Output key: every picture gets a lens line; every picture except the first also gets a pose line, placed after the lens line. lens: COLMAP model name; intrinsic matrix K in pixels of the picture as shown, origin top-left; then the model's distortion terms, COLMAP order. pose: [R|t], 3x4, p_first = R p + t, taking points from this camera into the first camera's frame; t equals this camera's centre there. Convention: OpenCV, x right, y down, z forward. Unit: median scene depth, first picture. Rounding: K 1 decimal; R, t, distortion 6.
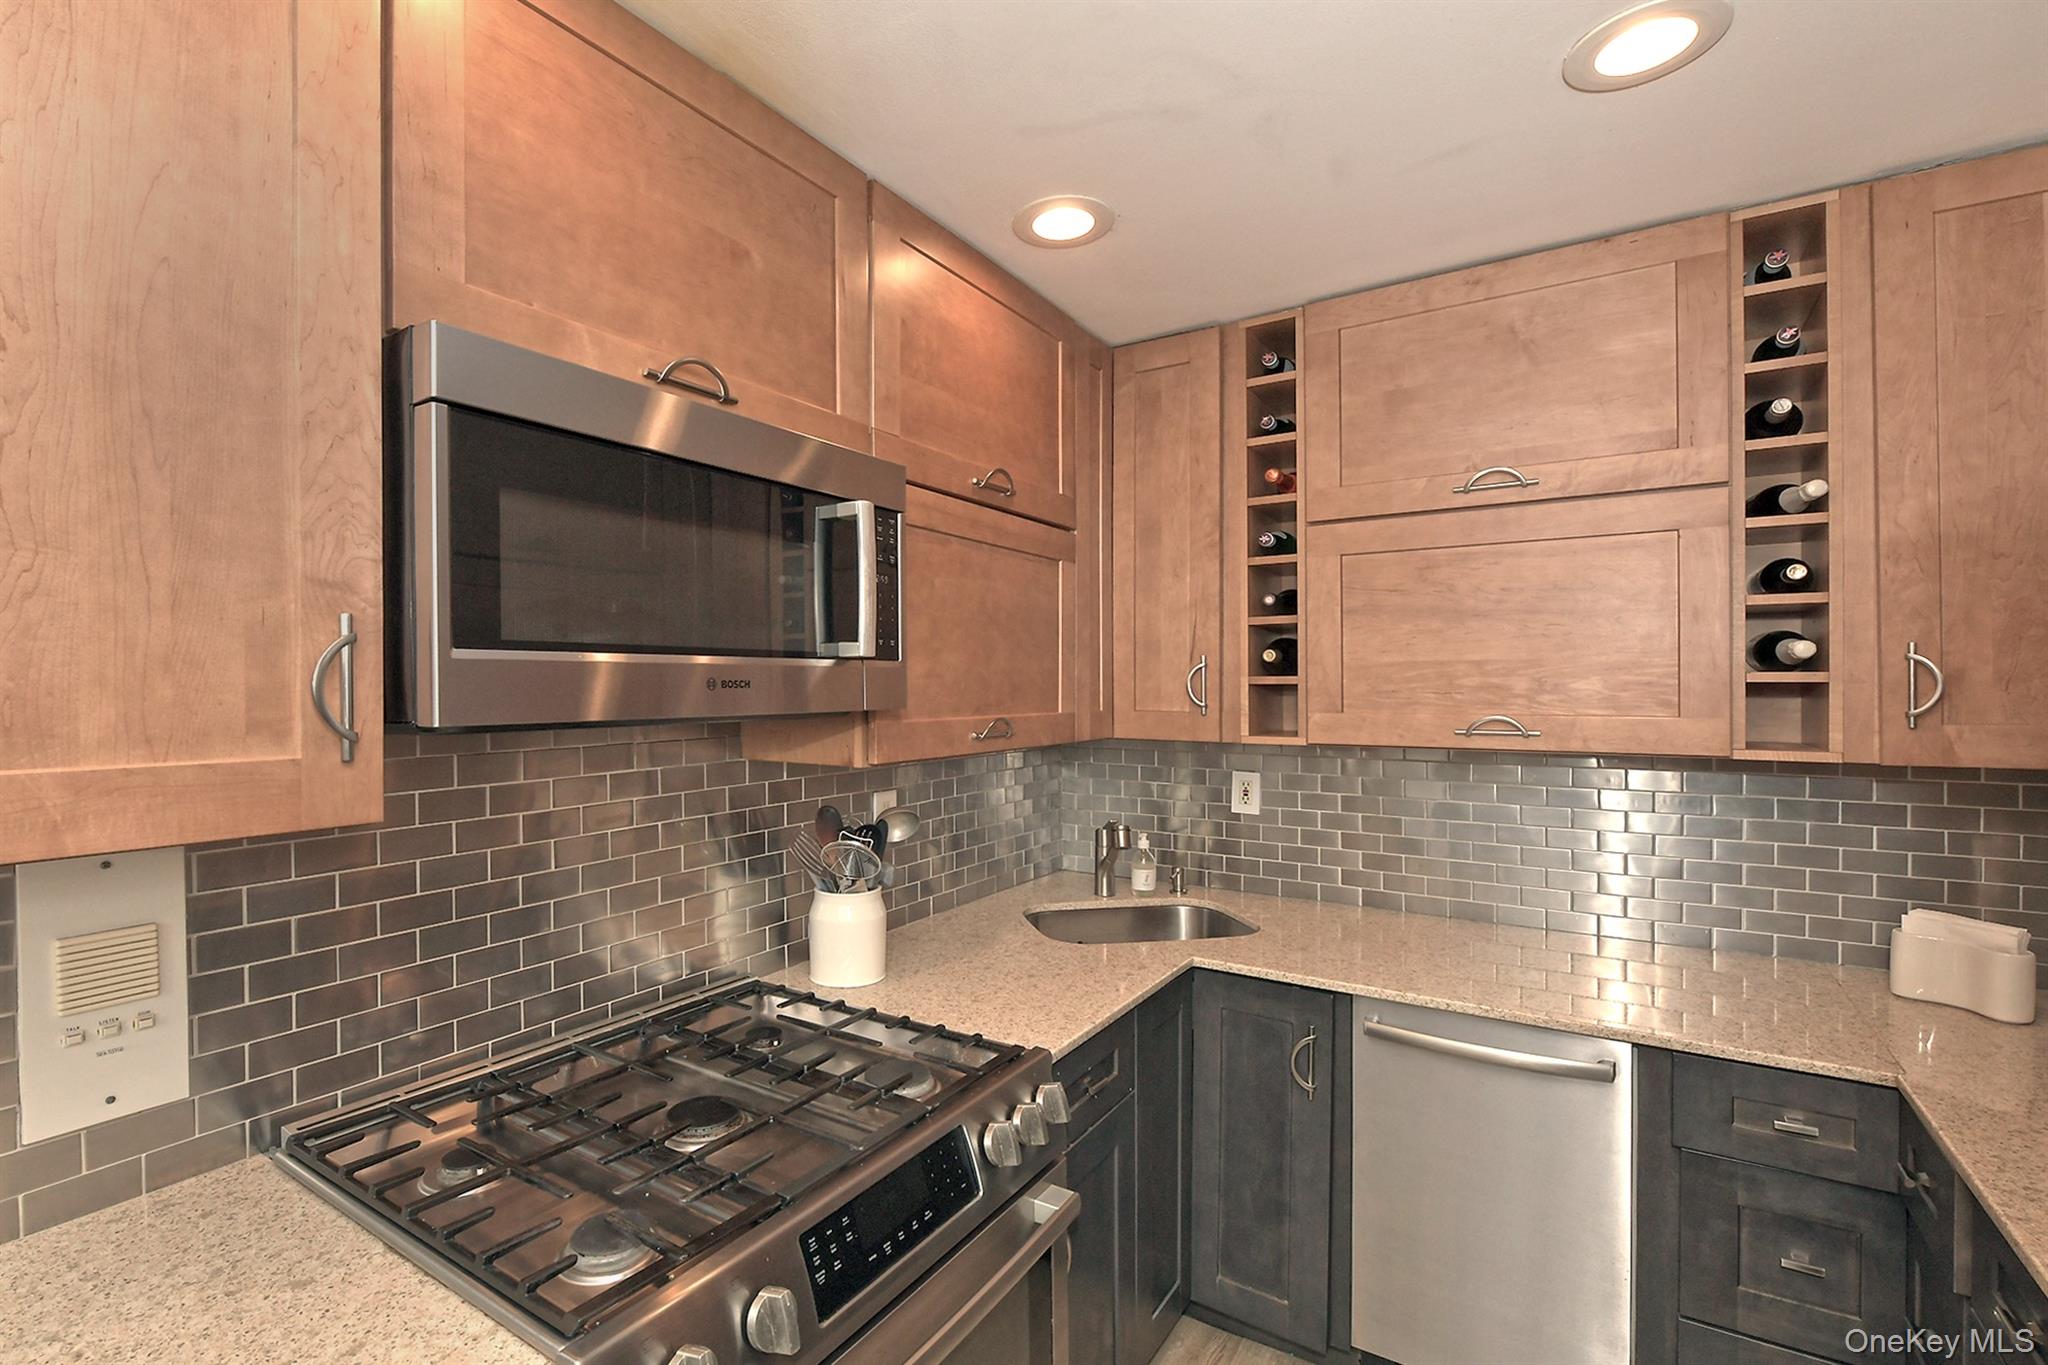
lens RADIAL K [[896.1, 0, 1016.4], [0, 896.1, 688.7], [0, 0, 1]] dist [-0.012727, -0.000501]
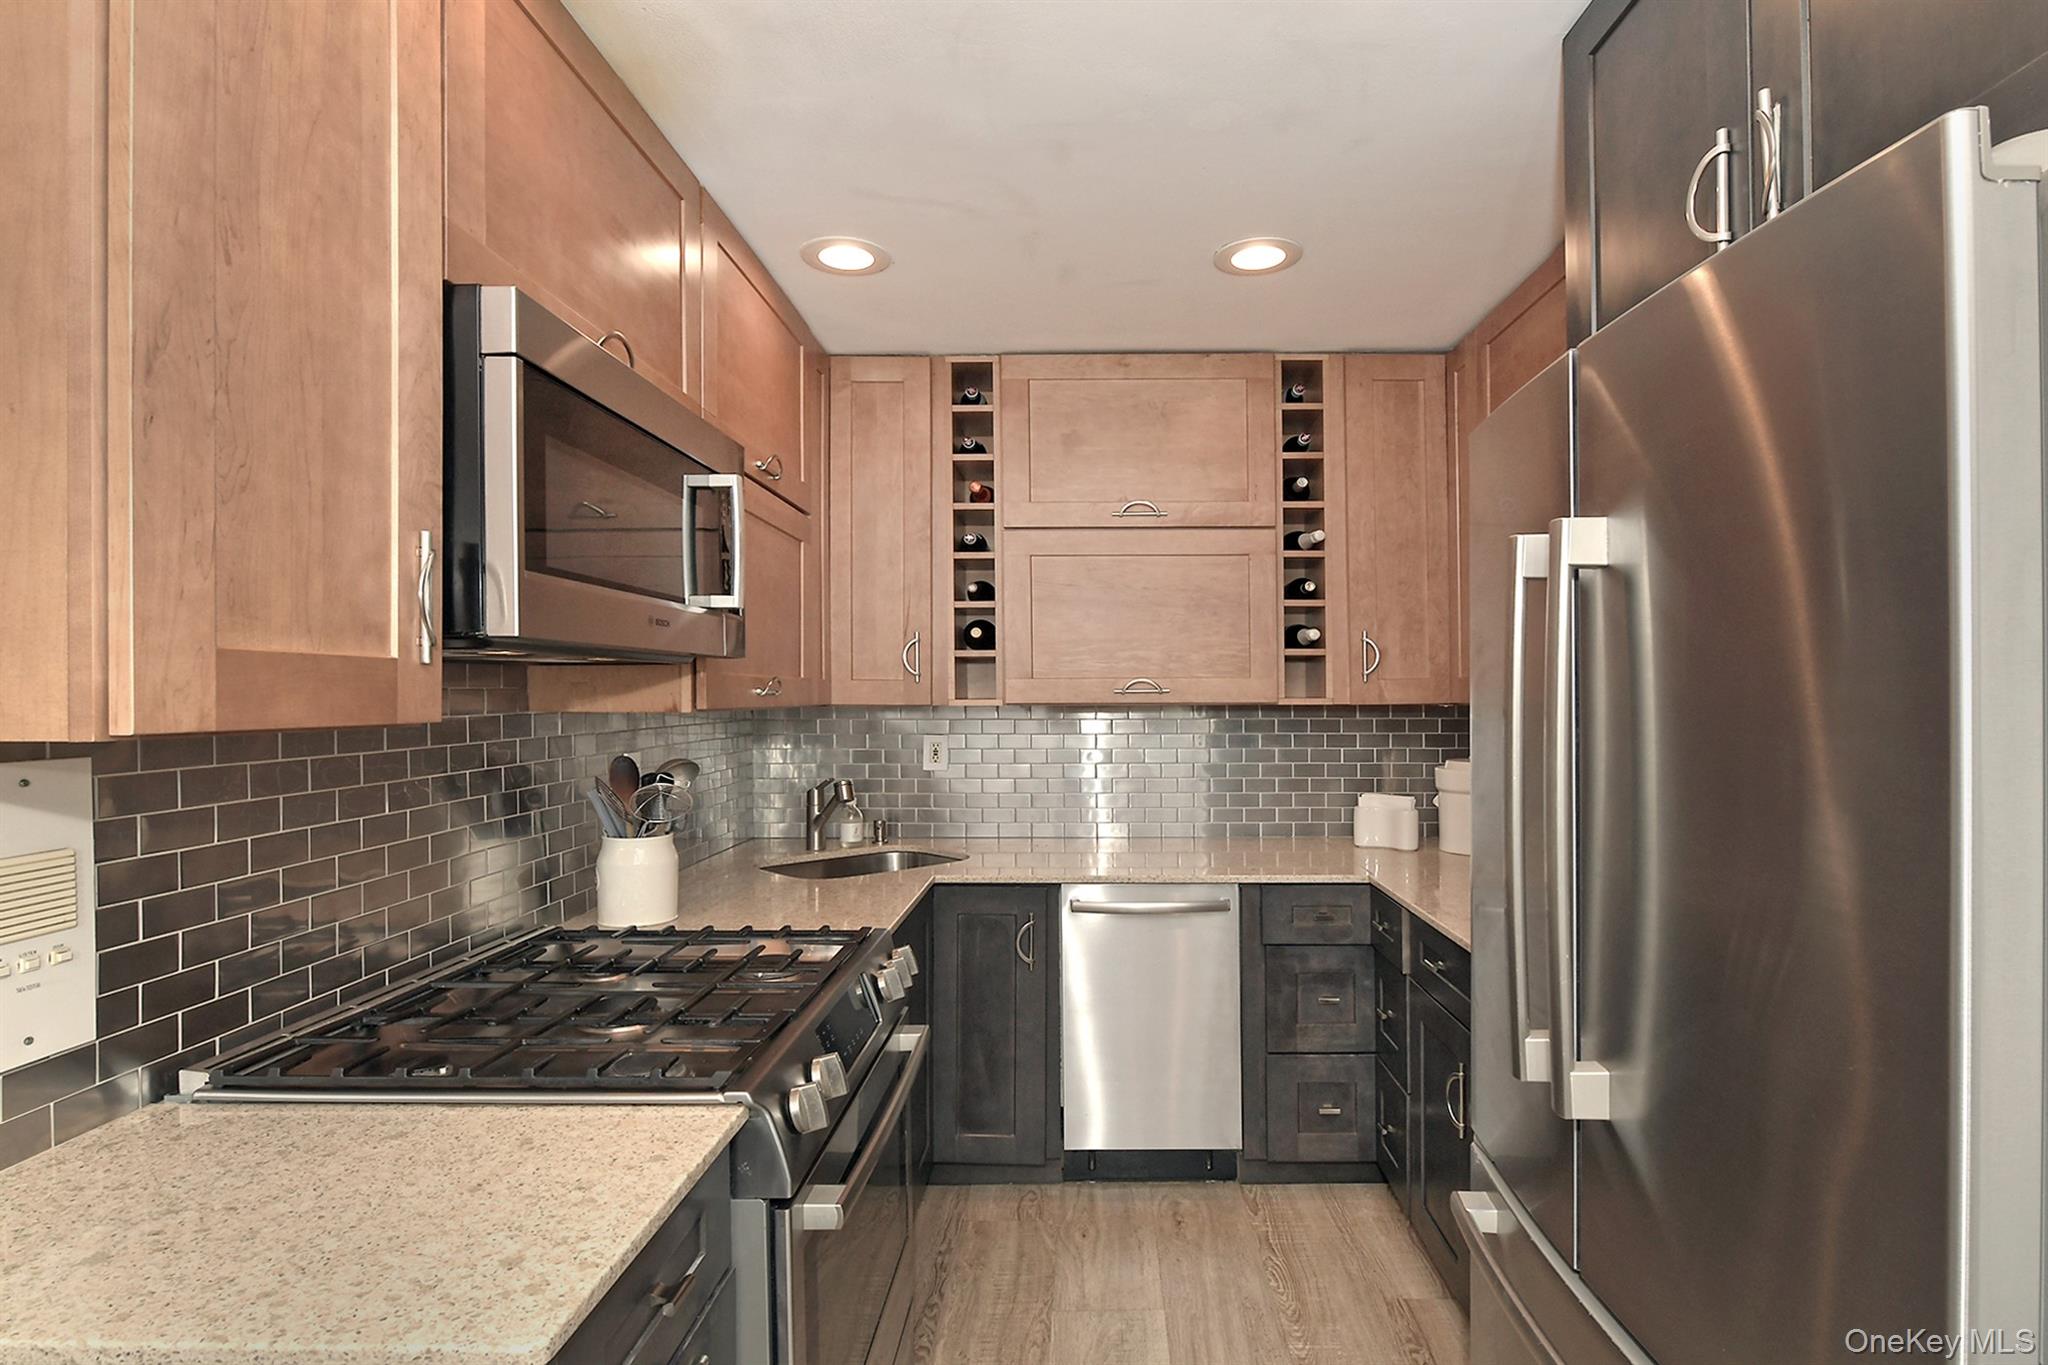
lens RADIAL K [[996.6, 0, 1026.7], [0, 996.6, 679.7], [0, 0, 1]] dist [-0.013569, -0.002484]
pose [[0.861490, 0.014856, 0.507557, -0.437020], [-0.002053, 0.999666, -0.025776, 0.078248], [-0.507771, 0.021163, 0.861232, -0.265210]]
